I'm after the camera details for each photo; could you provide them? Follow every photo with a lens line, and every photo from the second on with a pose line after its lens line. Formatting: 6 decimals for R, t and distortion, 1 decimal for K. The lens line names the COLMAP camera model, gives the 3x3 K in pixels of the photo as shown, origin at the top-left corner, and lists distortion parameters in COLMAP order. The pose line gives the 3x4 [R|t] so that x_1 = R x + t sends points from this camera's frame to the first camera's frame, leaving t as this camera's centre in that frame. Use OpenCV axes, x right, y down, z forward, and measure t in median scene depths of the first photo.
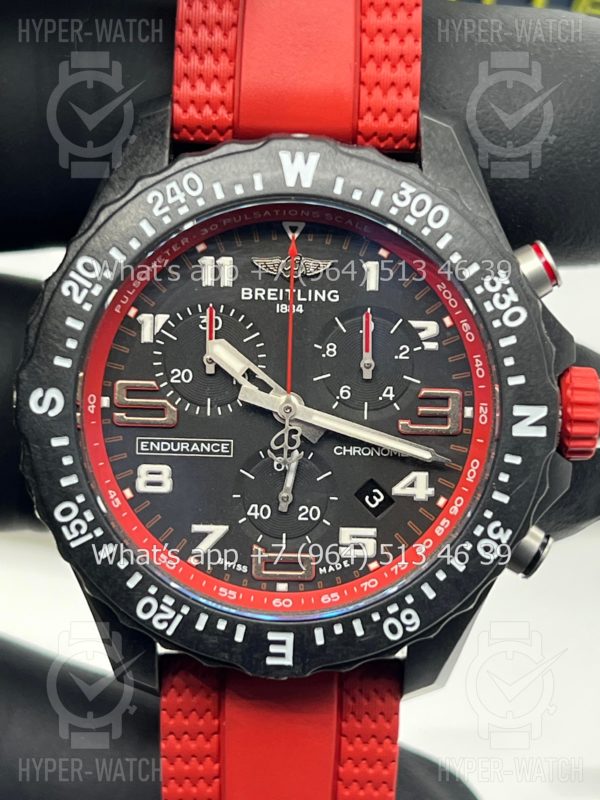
lens RADIAL K [[1870.9, 0, 297.1], [0, 1870.9, 398.3], [0, 0, 1]] dist [0.165411, 0.000000]
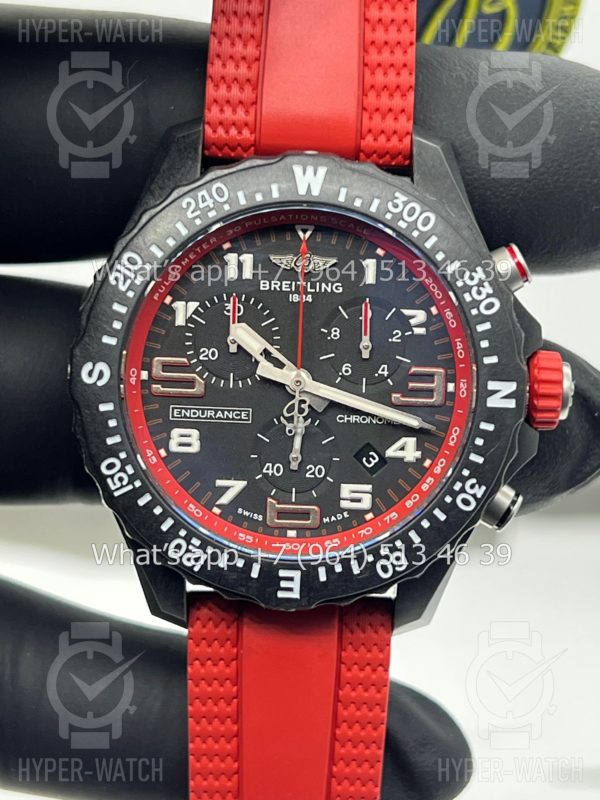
lens RADIAL K [[1870.9, 0, 297.0], [0, 1870.9, 402.2], [0, 0, 1]] dist [0.165411, 0.000000]
pose [[0.999843, 0.010983, -0.013875, 0.010946], [-0.011179, 0.999838, -0.014137, 0.034719], [0.013718, 0.014290, 0.999804, -0.184606]]
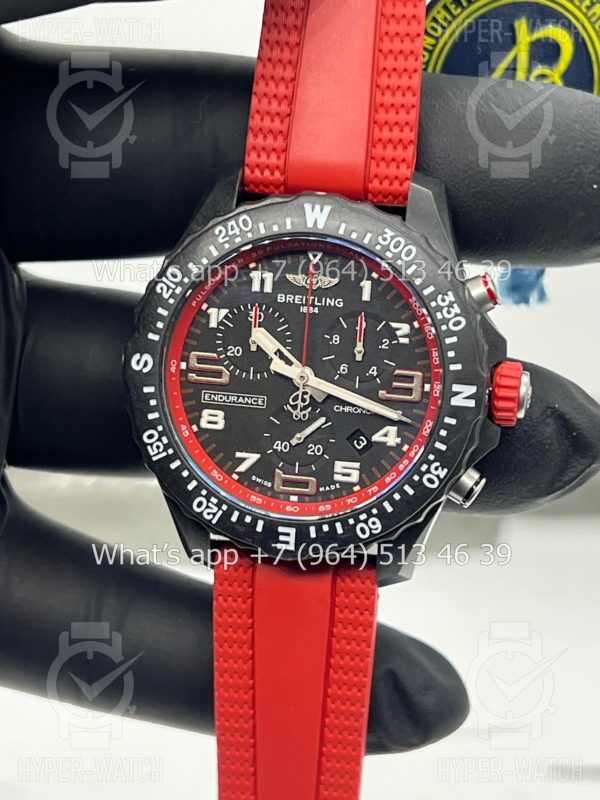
lens RADIAL K [[1870.9, 0, 293.0], [0, 1870.9, 412.7], [0, 0, 1]] dist [0.165411, 0.000000]
pose [[0.985916, 0.063467, -0.154730, 0.216473], [-0.063135, 0.997980, 0.007063, 0.023308], [0.154866, 0.002805, 0.987932, -0.457203]]
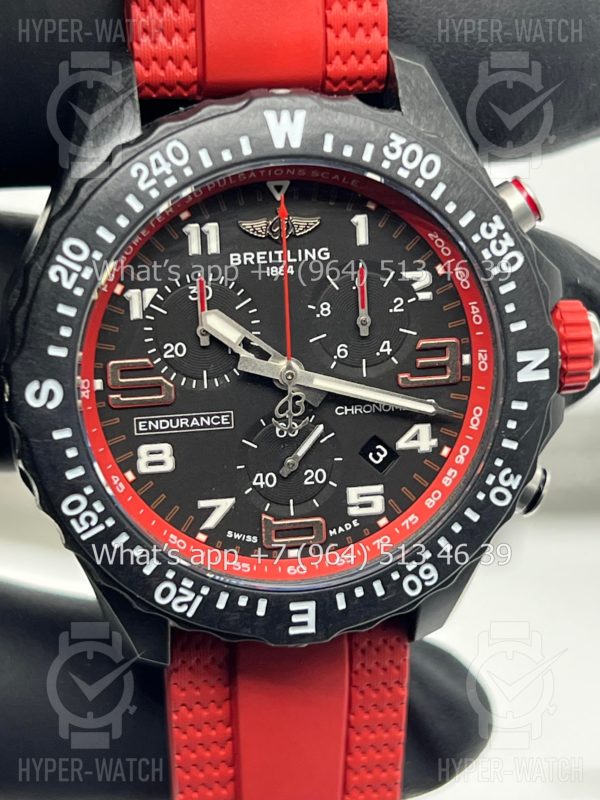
lens RADIAL K [[1870.9, 0, 294.5], [0, 1870.9, 401.5], [0, 0, 1]] dist [0.165411, 0.000000]
pose [[0.985209, -0.096199, 0.141803, -0.140334], [0.081135, 0.990786, 0.108443, -0.085411], [-0.150929, -0.095334, 0.983937, 0.041400]]
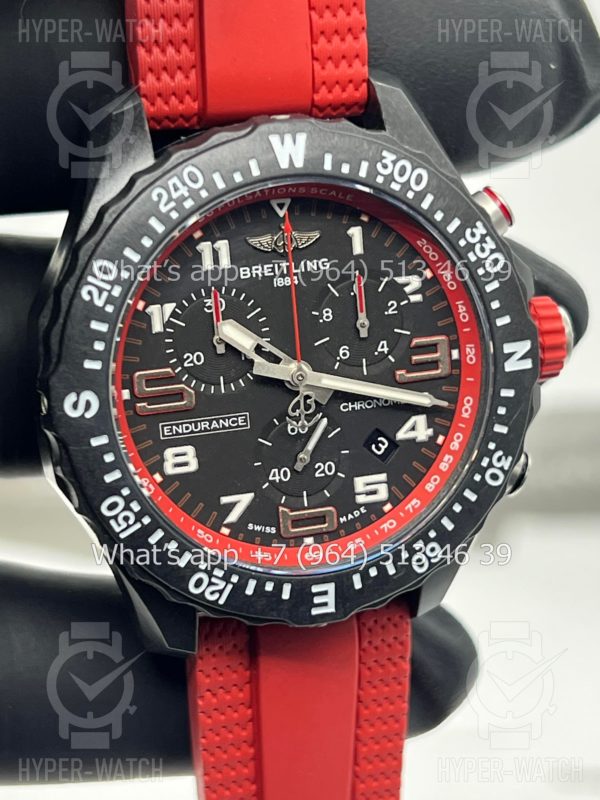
lens RADIAL K [[1870.9, 0, 293.9], [0, 1870.9, 402.1], [0, 0, 1]] dist [0.165411, 0.000000]
pose [[0.961478, -0.147703, 0.231828, -0.253863], [0.128141, 0.986965, 0.097369, -0.082942], [-0.243188, -0.063911, 0.967871, -0.025042]]
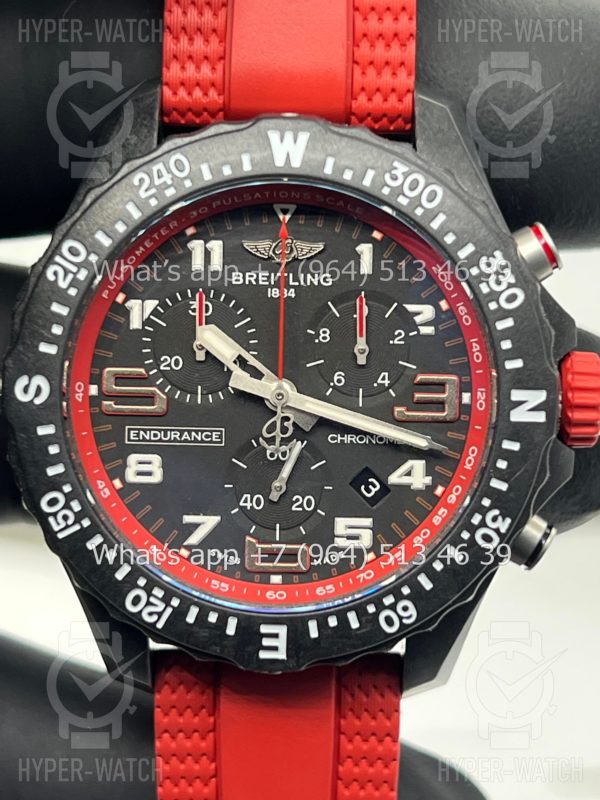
lens RADIAL K [[1870.9, 0, 299.2], [0, 1870.9, 400.4], [0, 0, 1]] dist [0.165411, 0.000000]
pose [[0.999598, -0.006946, -0.027491, 0.031705], [0.006537, 0.999867, -0.014959, 0.022651], [0.027591, 0.014774, 0.999510, 0.025816]]
